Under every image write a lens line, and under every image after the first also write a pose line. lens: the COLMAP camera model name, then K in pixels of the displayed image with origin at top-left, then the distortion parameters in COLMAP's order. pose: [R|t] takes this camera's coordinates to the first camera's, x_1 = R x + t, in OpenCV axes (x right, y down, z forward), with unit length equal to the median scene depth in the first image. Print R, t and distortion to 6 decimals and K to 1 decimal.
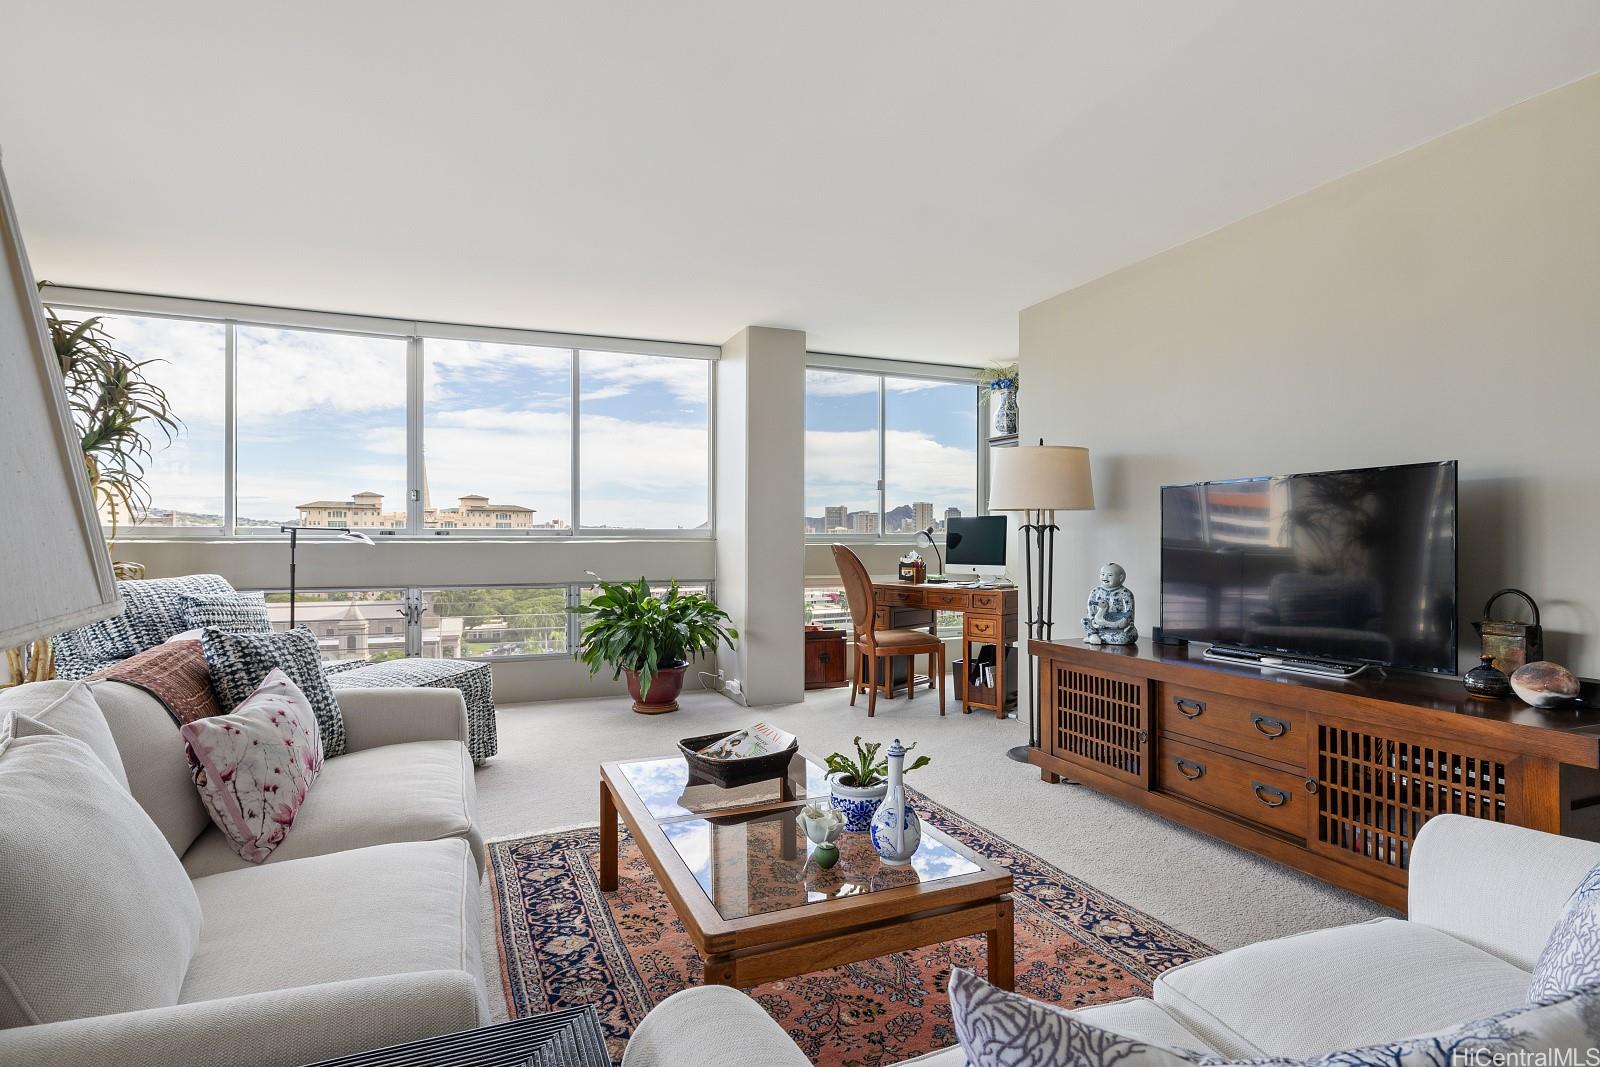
lens RADIAL K [[797.5, 0, 795.9], [0, 797.5, 538.8], [0, 0, 1]] dist [-0.015249, 0.000302]
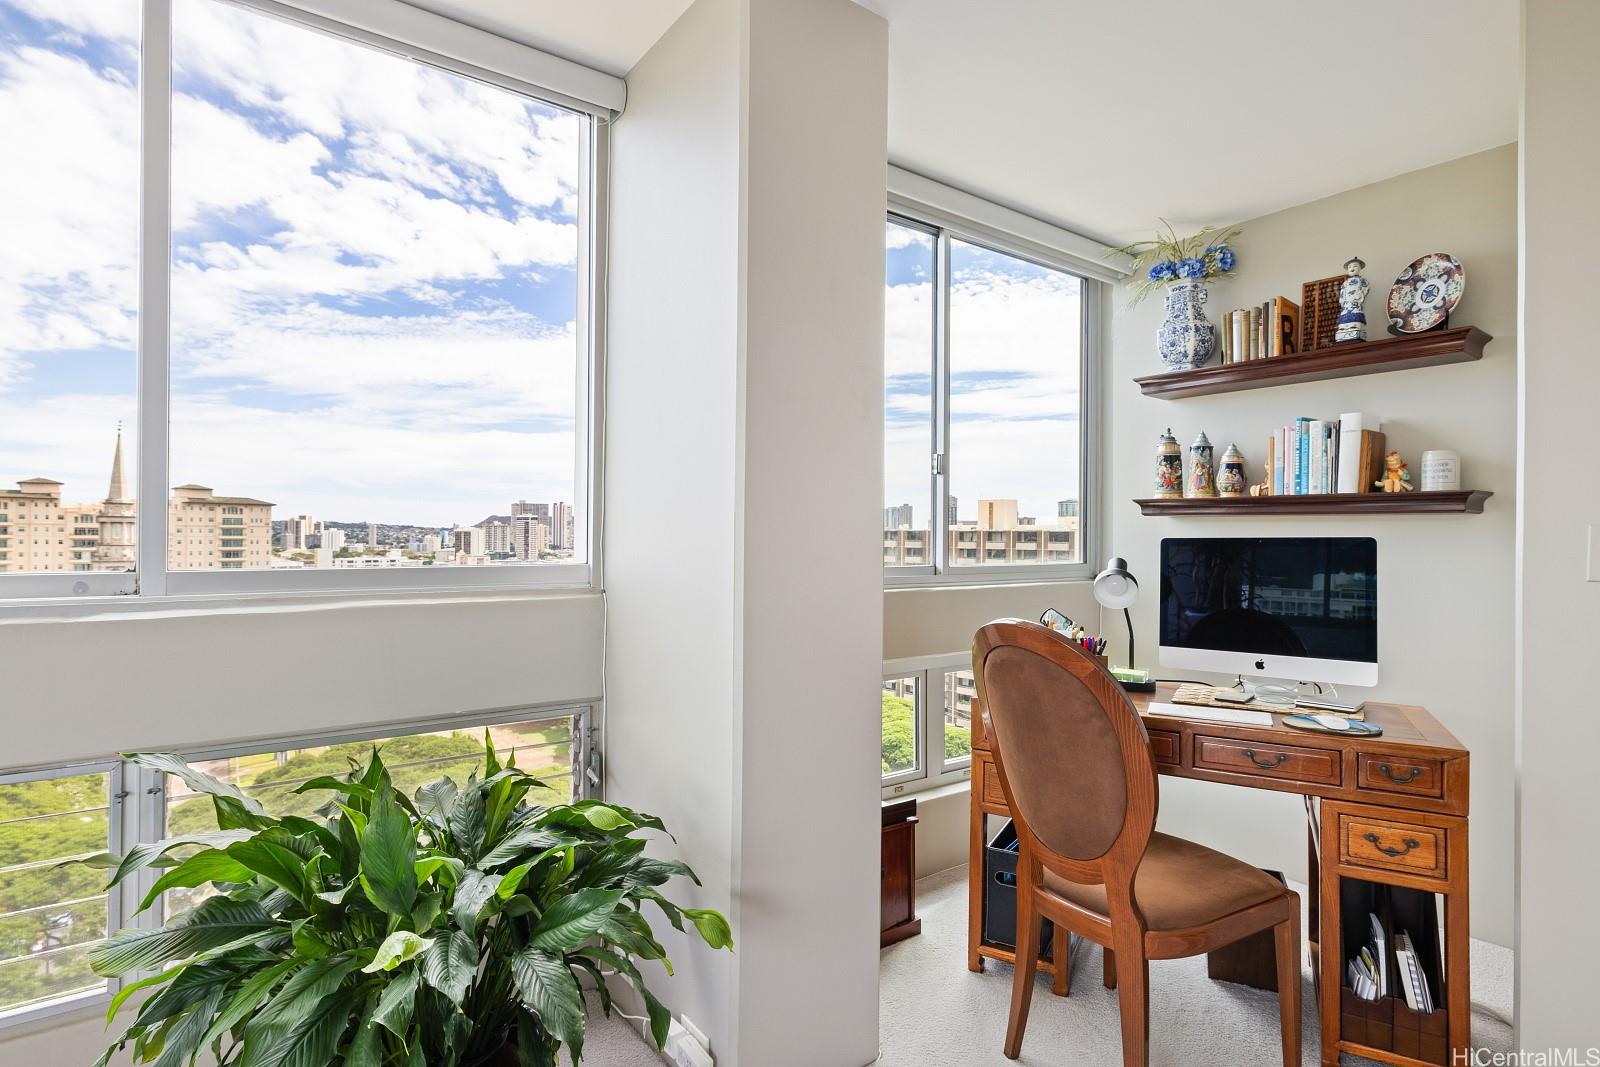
lens RADIAL K [[820.6, 0, 800.7], [0, 820.6, 530.1], [0, 0, 1]] dist [-0.002454, 0.000160]
pose [[0.967979, 0.005726, 0.250964, -0.119483], [-0.003238, 0.999941, -0.010324, -0.027777], [-0.251009, 0.009181, 0.967941, 0.658542]]
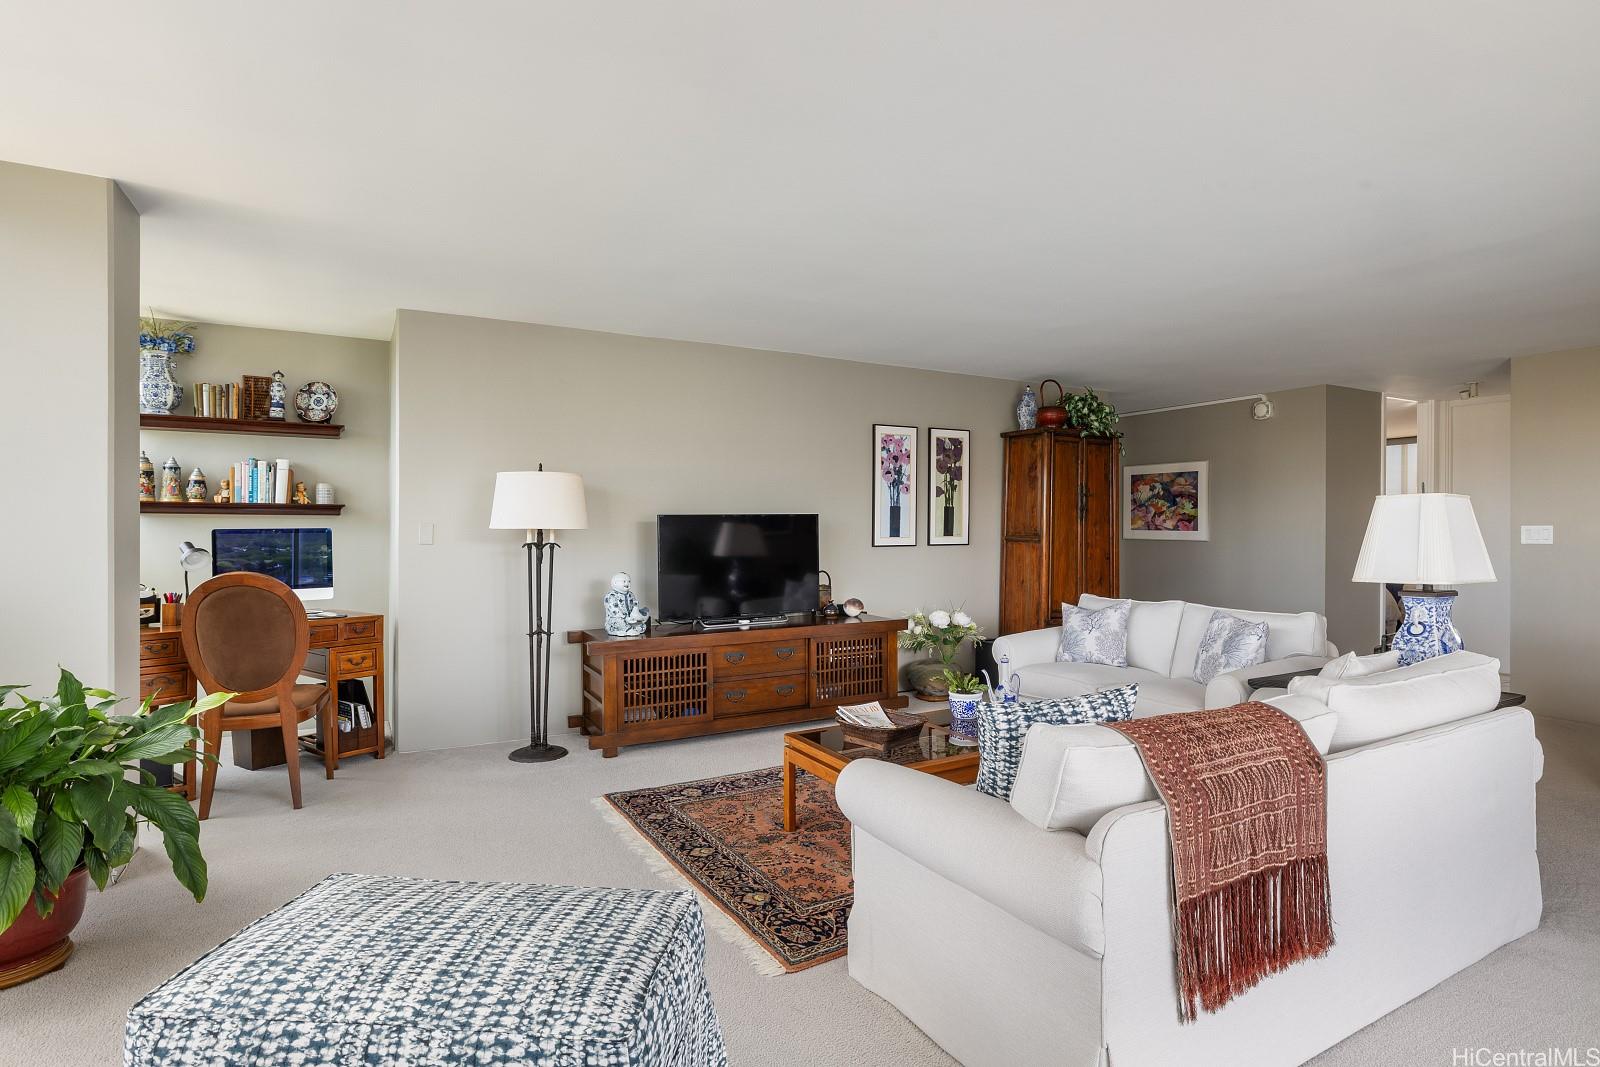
lens RADIAL K [[820.6, 0, 800.7], [0, 820.6, 530.1], [0, 0, 1]] dist [-0.002454, 0.000160]
pose [[-0.114877, -0.002452, 0.993377, -0.652532], [0.003269, 0.999991, 0.002847, -0.027885], [-0.993374, 0.003574, -0.114867, 0.590764]]
